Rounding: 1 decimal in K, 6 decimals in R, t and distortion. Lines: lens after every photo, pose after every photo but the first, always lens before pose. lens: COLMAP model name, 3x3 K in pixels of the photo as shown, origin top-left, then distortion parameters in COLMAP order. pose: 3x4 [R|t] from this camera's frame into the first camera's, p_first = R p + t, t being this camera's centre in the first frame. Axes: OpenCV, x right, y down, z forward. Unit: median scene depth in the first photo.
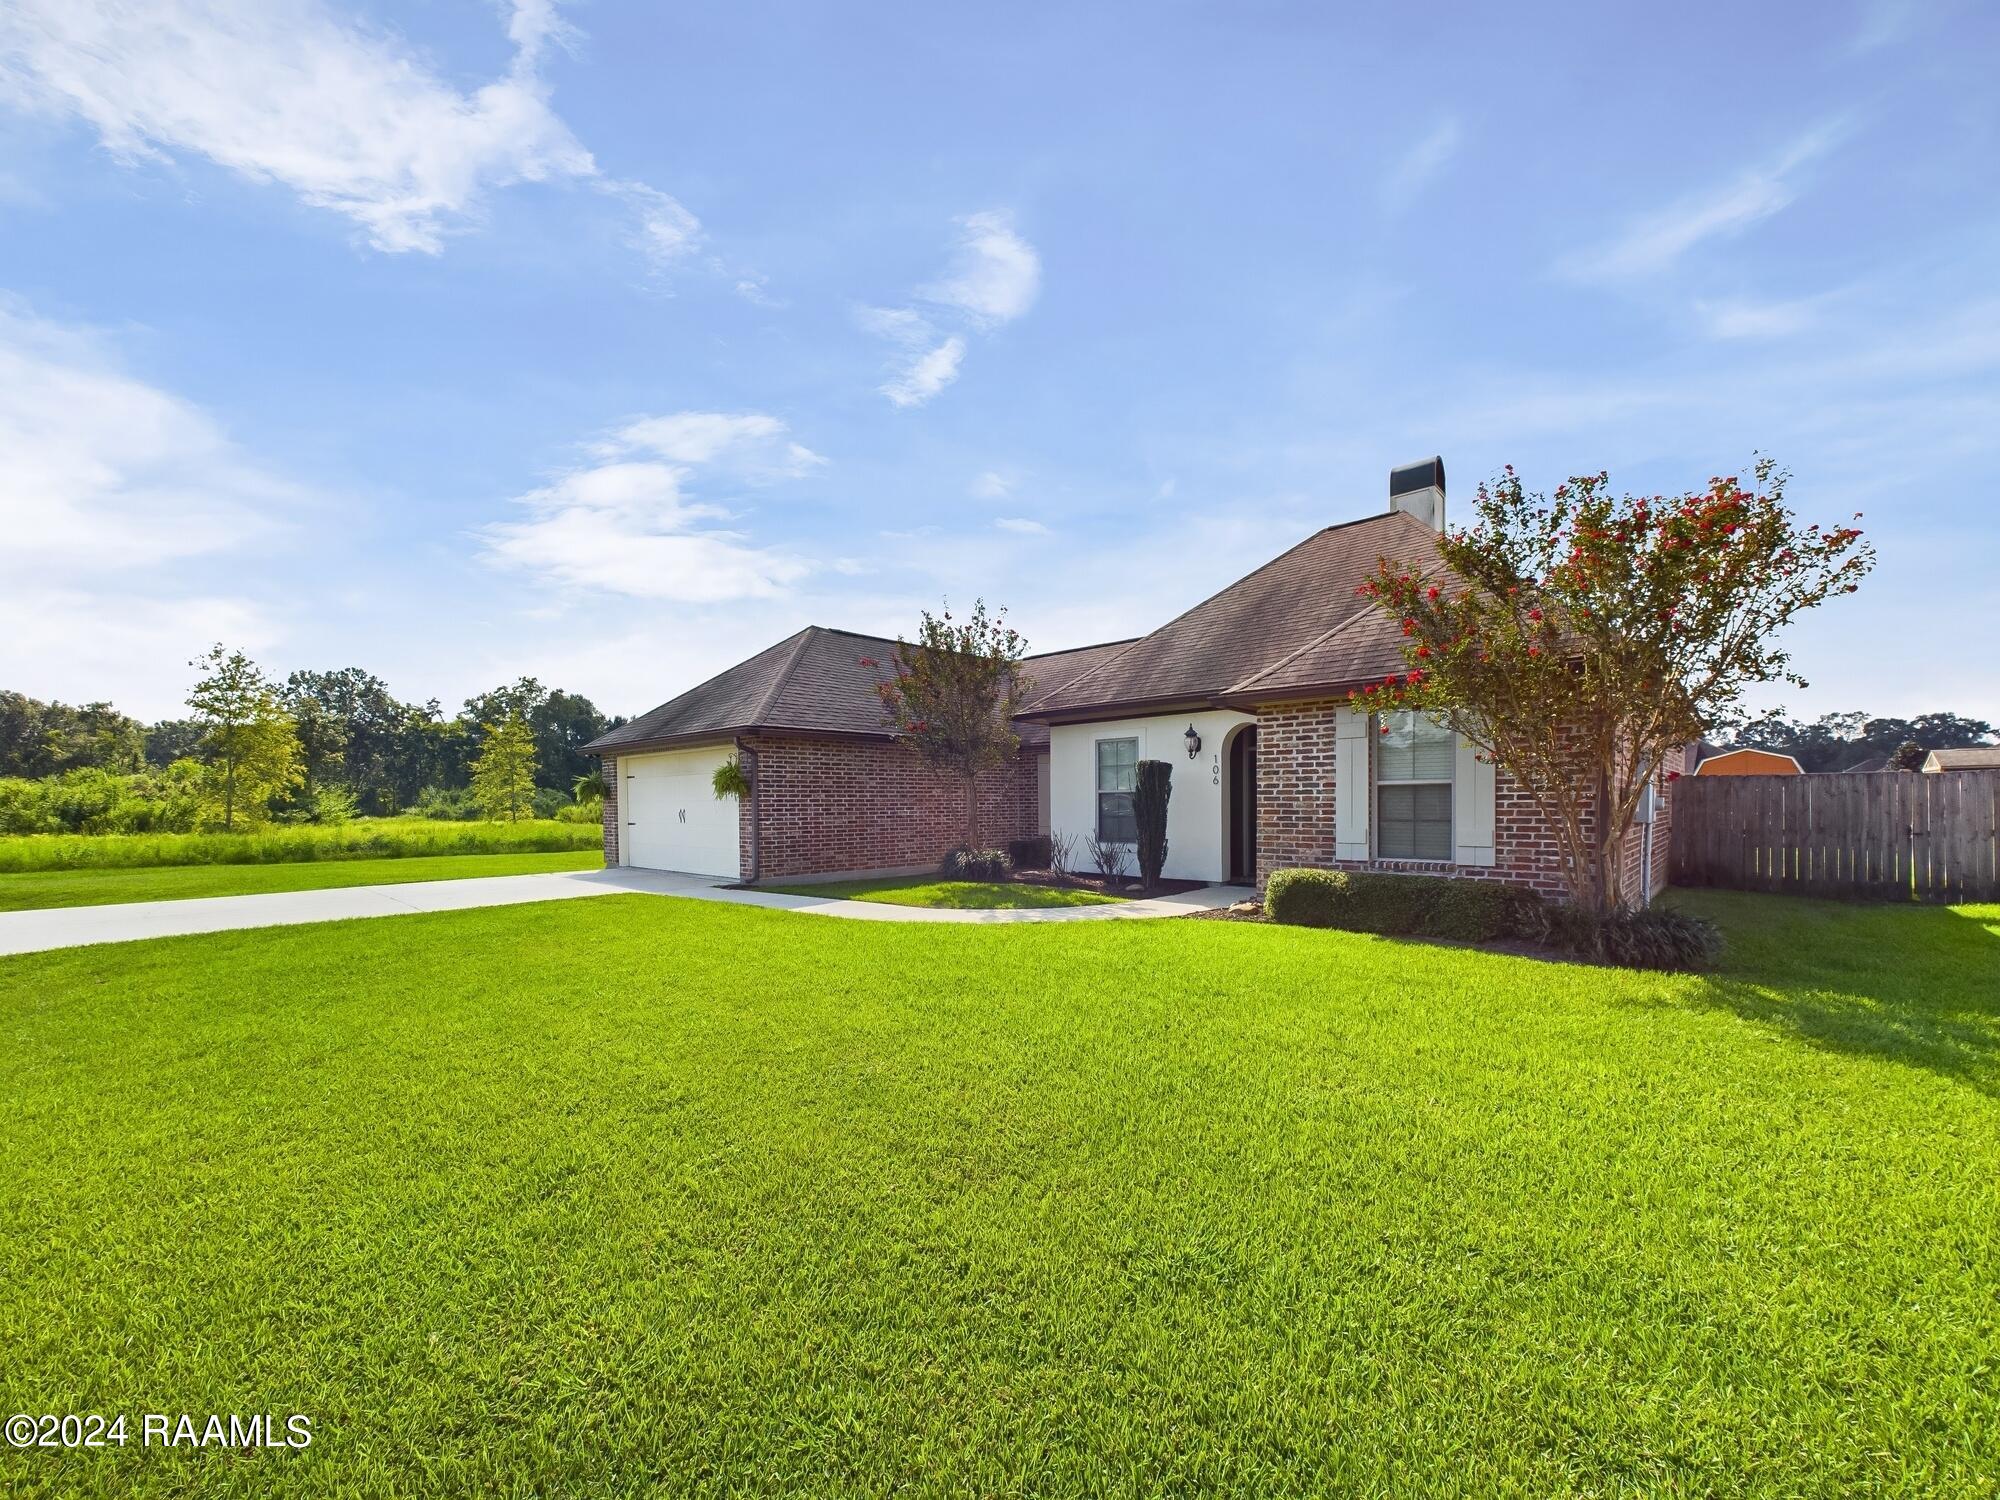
lens RADIAL K [[807.4, 0, 1003.2], [0, 807.4, 733.0], [0, 0, 1]] dist [-0.000293, 0.000245]
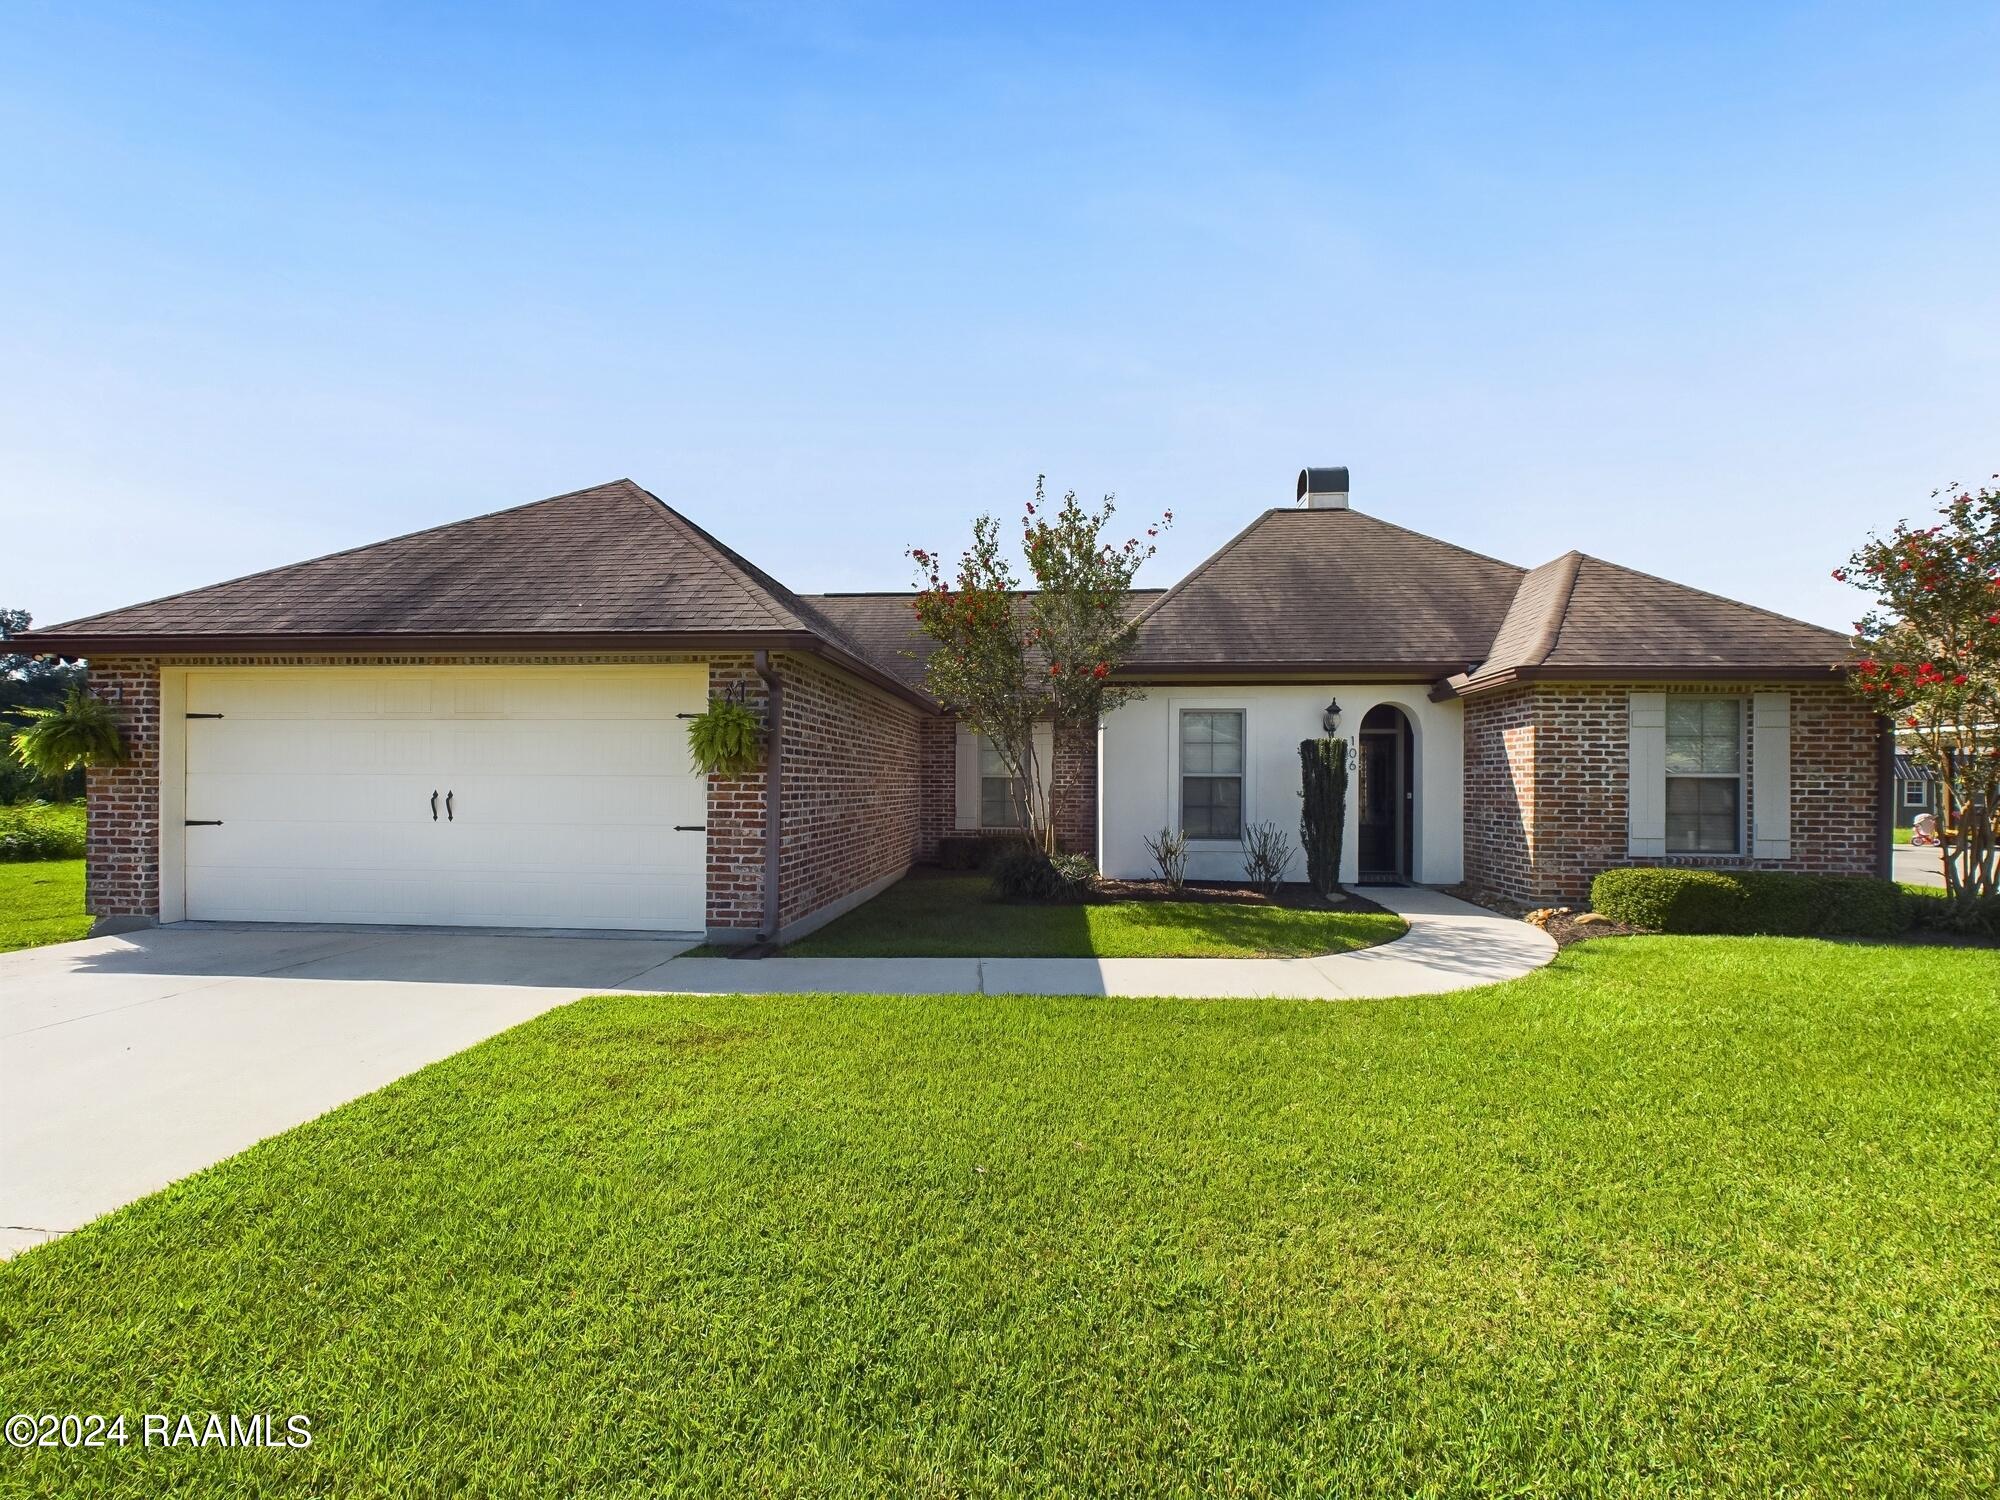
lens RADIAL K [[787.1, 0, 1000.6], [0, 787.1, 741.6], [0, 0, 1]] dist [0.000586, 0.000123]
pose [[0.783215, 0.048103, 0.619888, -0.719578], [-0.067874, 0.997659, 0.008339, 0.066354], [-0.618035, -0.048605, 0.784646, 0.739346]]
